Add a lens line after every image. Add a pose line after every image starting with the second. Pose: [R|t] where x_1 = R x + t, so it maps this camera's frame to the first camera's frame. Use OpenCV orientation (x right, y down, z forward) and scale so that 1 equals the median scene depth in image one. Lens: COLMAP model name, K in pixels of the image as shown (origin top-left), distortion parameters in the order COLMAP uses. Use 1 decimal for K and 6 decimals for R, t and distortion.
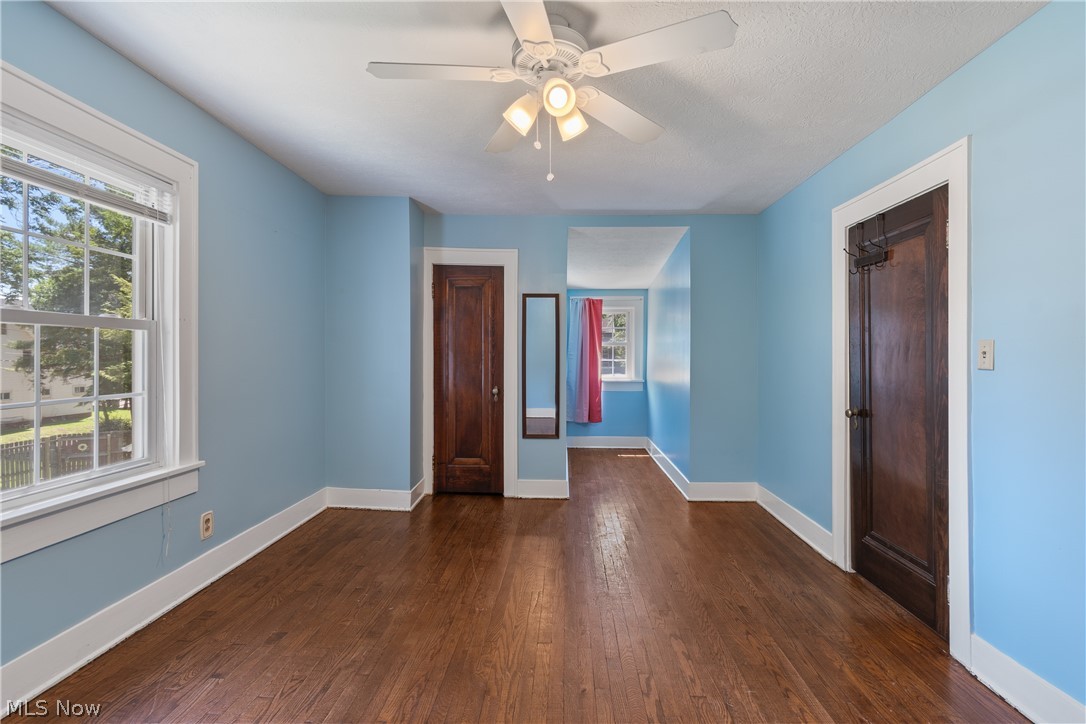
lens RADIAL K [[456.7, 0, 540.6], [0, 456.7, 351.3], [0, 0, 1]] dist [-0.000541, -0.000103]
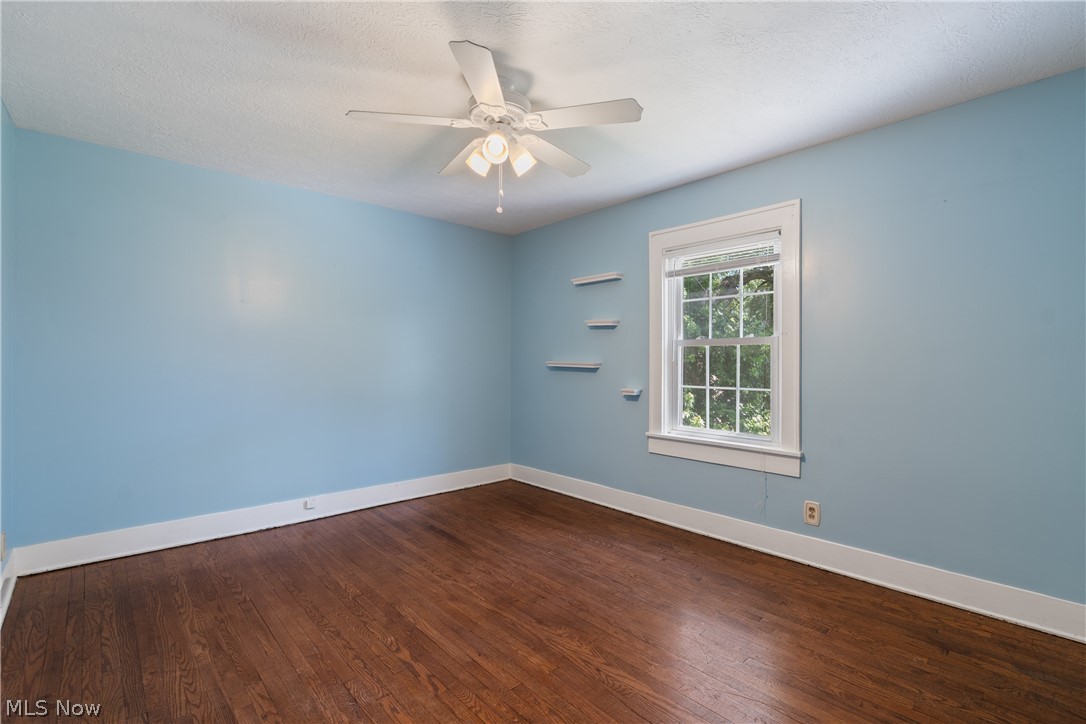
lens RADIAL K [[486.9, 0, 546.7], [0, 486.9, 359.5], [0, 0, 1]] dist [0.000683, -0.000030]
pose [[-0.688355, -0.013990, -0.725239, 0.744280], [-0.003628, 0.999868, -0.015844, 0.028261], [0.725365, -0.008275, -0.688315, 1.682613]]
